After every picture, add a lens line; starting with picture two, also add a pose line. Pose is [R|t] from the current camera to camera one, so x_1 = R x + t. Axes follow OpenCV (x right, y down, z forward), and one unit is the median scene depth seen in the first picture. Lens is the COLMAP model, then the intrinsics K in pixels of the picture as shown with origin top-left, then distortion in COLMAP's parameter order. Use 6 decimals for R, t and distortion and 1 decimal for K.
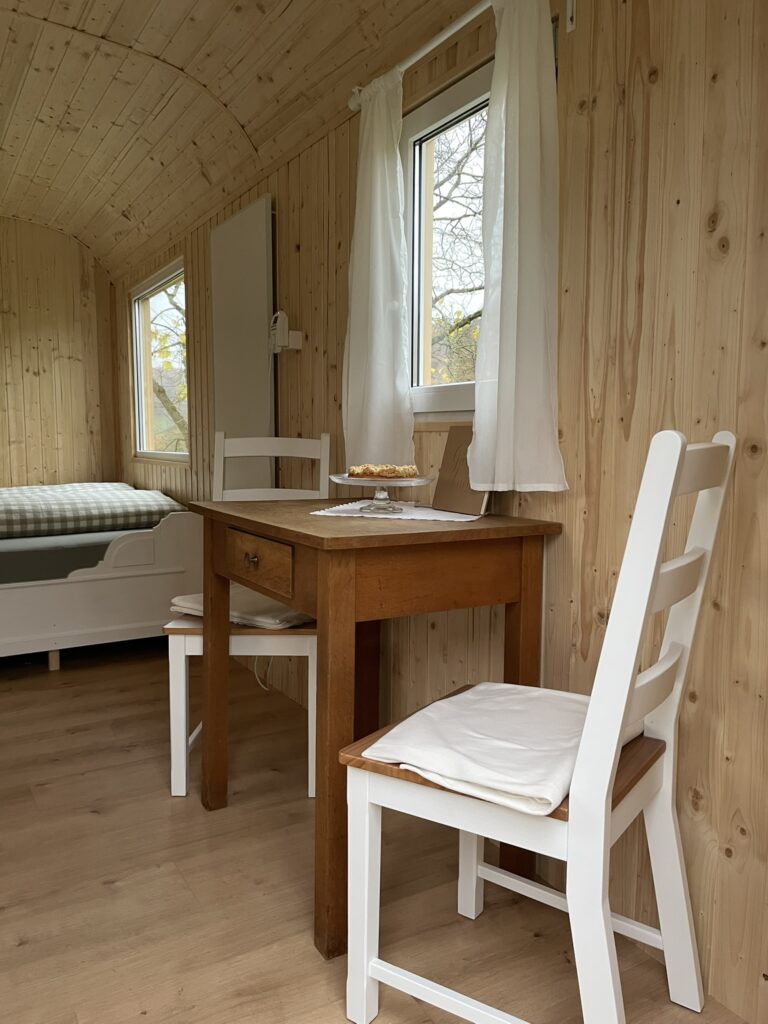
lens RADIAL K [[773.7, 0, 381.8], [0, 773.7, 509.1], [0, 0, 1]] dist [0.083229, -0.116945]
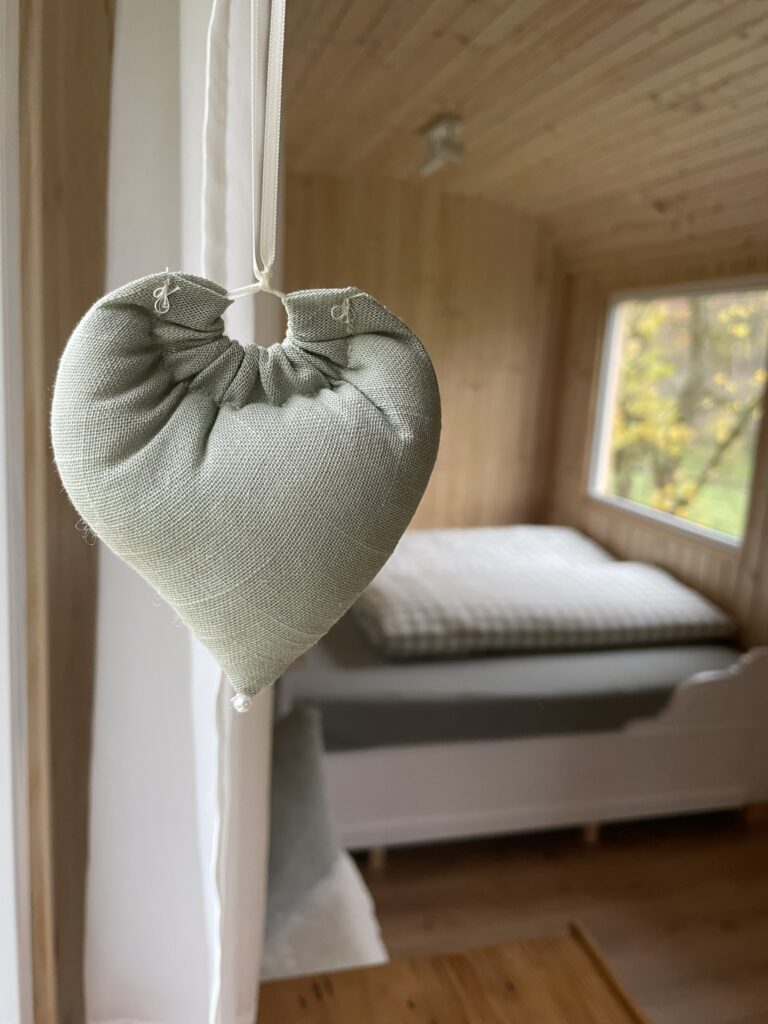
lens RADIAL K [[773.7, 0, 381.8], [0, 773.7, 509.1], [0, 0, 1]] dist [0.083229, -0.116945]
pose [[0.959140, 0.115334, -0.258357, -0.521224], [-0.089457, 0.989919, 0.109805, -0.213615], [0.268416, -0.082206, 0.959789, 0.269786]]
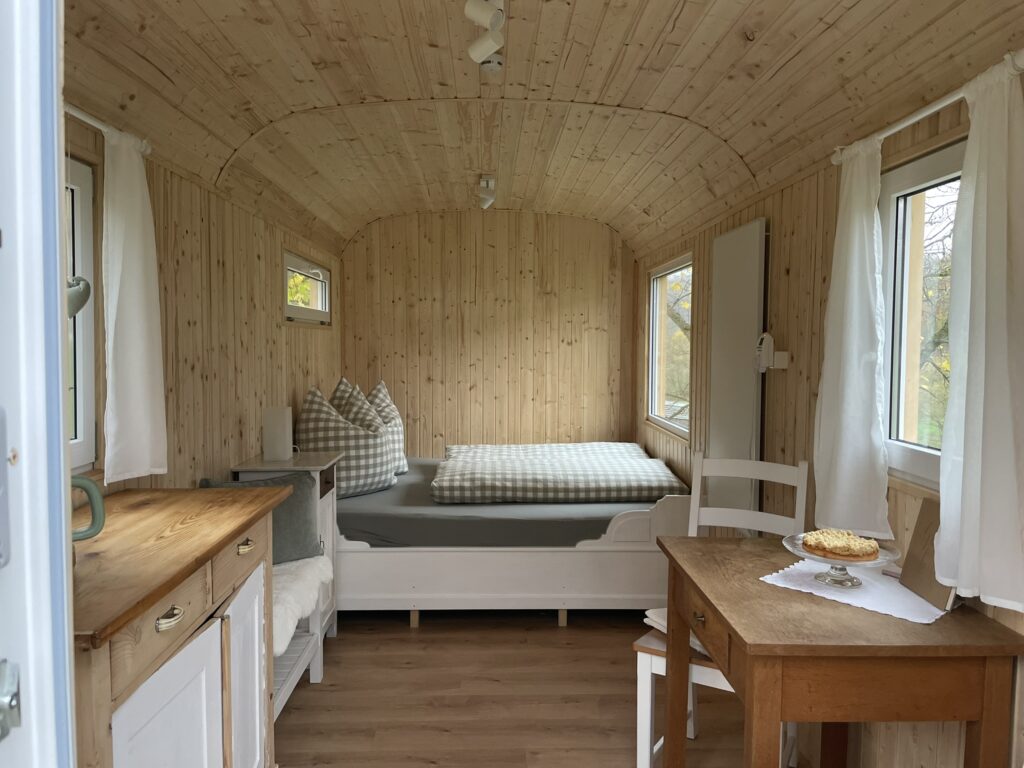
lens RADIAL K [[773.7, 0, 510.9], [0, 773.7, 372.2], [0, 0, 1]] dist [0.083229, -0.116945]
pose [[0.871296, 0.025172, -0.490111, 0.079099], [-0.051867, 0.997814, -0.040958, -0.133701], [0.488009, 0.061107, 0.870697, -0.065932]]
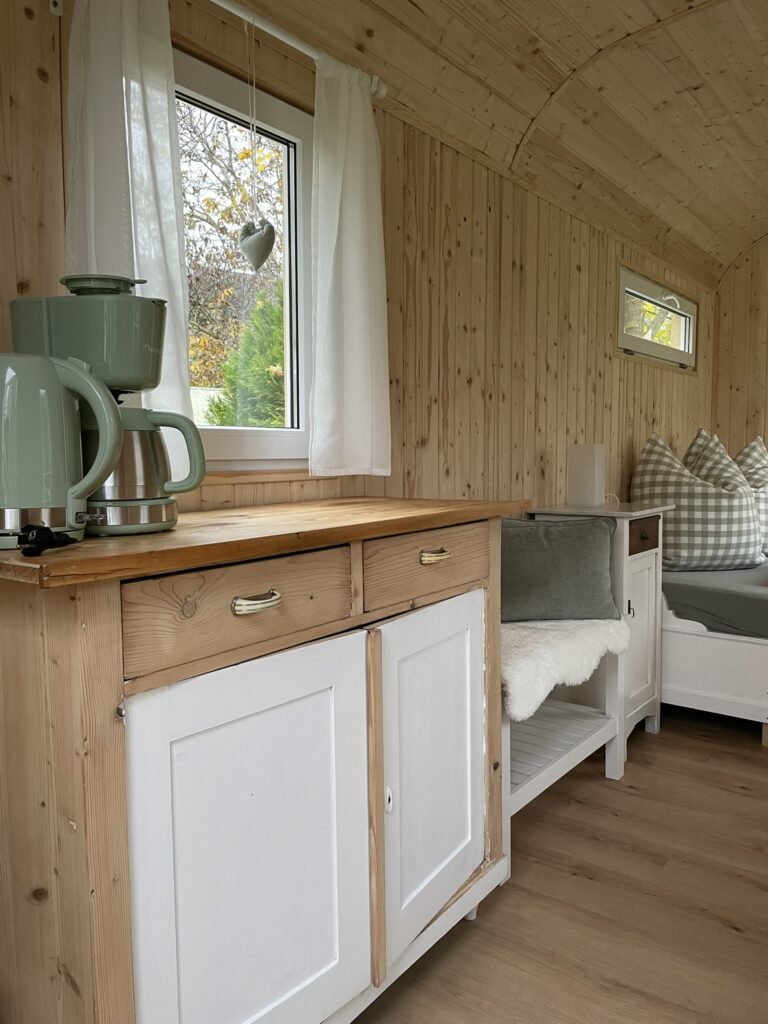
lens RADIAL K [[773.7, 0, 381.8], [0, 773.7, 509.1], [0, 0, 1]] dist [0.083229, -0.116945]
pose [[0.369640, 0.074138, -0.926213, 0.010596], [-0.083927, 0.995401, 0.046182, -0.050271], [0.925377, 0.060663, 0.374162, 0.196828]]
